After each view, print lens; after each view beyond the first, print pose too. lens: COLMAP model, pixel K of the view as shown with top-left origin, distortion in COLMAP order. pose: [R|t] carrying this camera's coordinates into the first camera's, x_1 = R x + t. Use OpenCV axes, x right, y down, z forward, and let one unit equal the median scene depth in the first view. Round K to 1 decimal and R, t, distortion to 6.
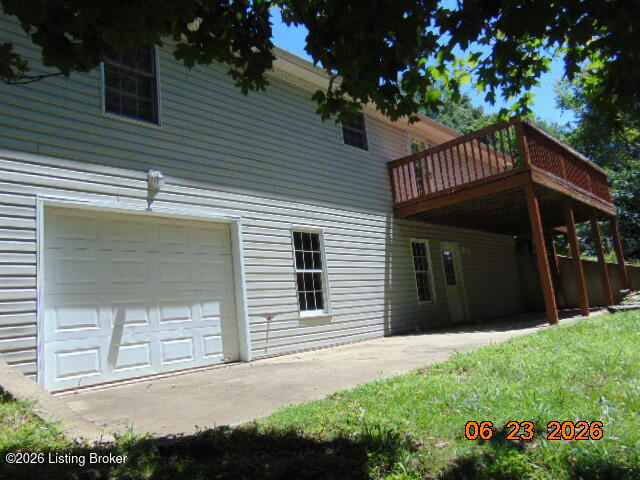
lens RADIAL K [[484.6, 0, 320.0], [0, 484.6, 238.2], [0, 0, 1]] dist [-0.010881, 0.037712]
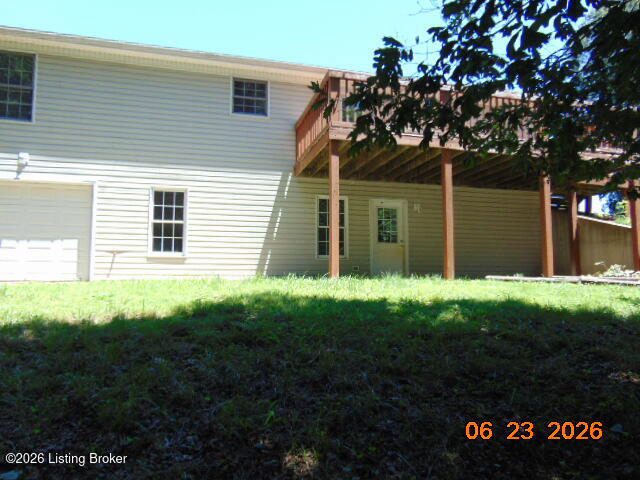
lens RADIAL K [[484.6, 0, 319.9], [0, 484.6, 241.6], [0, 0, 1]] dist [-0.010881, 0.037712]
pose [[0.836337, 0.060216, -0.544899, 1.022301], [0.000460, 0.993872, 0.110537, -0.021110], [0.548216, -0.092697, 0.831184, 0.153263]]
